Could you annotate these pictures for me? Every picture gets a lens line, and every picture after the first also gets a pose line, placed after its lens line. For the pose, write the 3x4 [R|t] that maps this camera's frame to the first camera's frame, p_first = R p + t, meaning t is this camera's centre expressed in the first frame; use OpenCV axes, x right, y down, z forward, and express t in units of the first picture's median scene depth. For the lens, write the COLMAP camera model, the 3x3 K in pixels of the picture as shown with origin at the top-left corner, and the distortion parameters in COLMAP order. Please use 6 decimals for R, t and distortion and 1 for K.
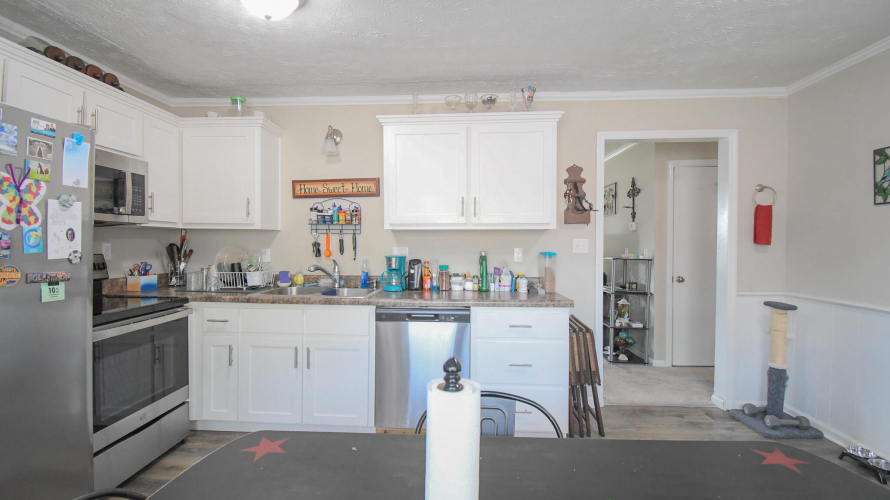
lens RADIAL K [[388.1, 0, 440.0], [0, 388.1, 245.9], [0, 0, 1]] dist [-0.003685, -0.011949]
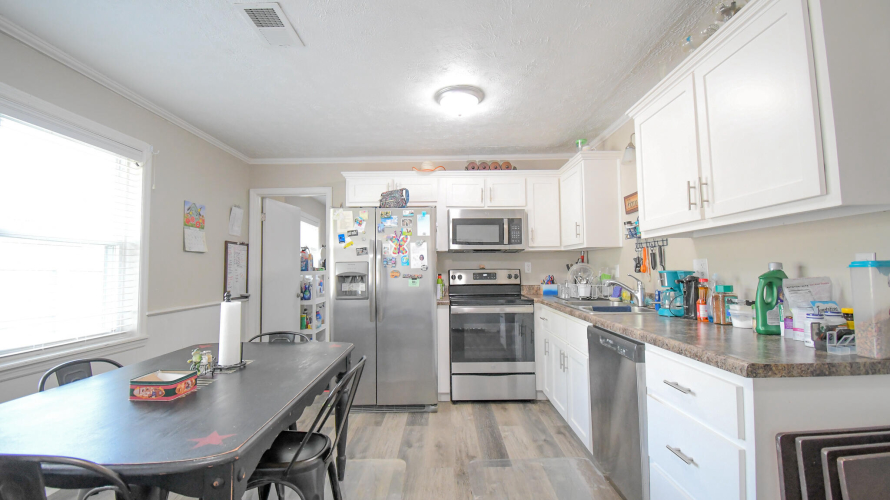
lens RADIAL K [[388.1, 0, 439.5], [0, 388.1, 247.8], [0, 0, 1]] dist [-0.003685, -0.011949]
pose [[0.042026, -0.061169, -0.997242, 0.684181], [0.001805, 0.998127, -0.061147, 0.027570], [0.999115, 0.000770, 0.042058, 0.535531]]
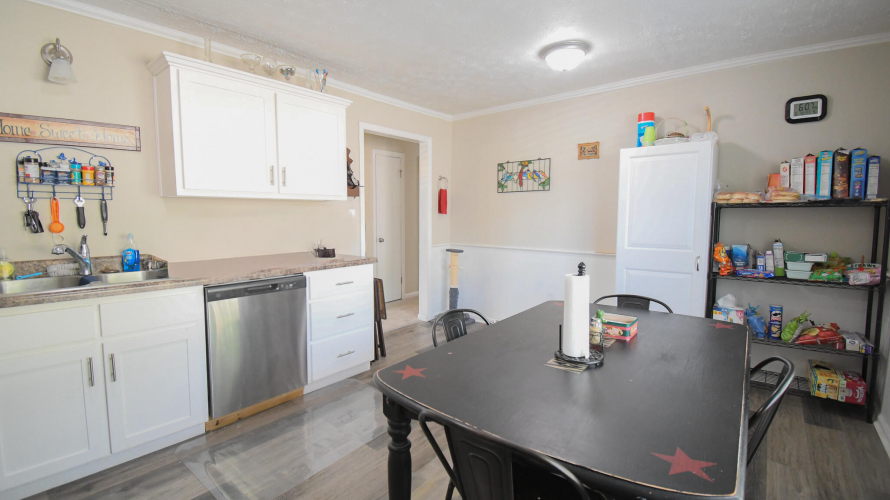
lens RADIAL K [[388.1, 0, 439.2], [0, 388.1, 247.5], [0, 0, 1]] dist [-0.003685, -0.011949]
pose [[0.586093, -0.069838, 0.807228, -0.493509], [0.003974, 0.996514, 0.083329, 0.001366], [-0.810234, -0.045631, 0.584328, 0.067402]]
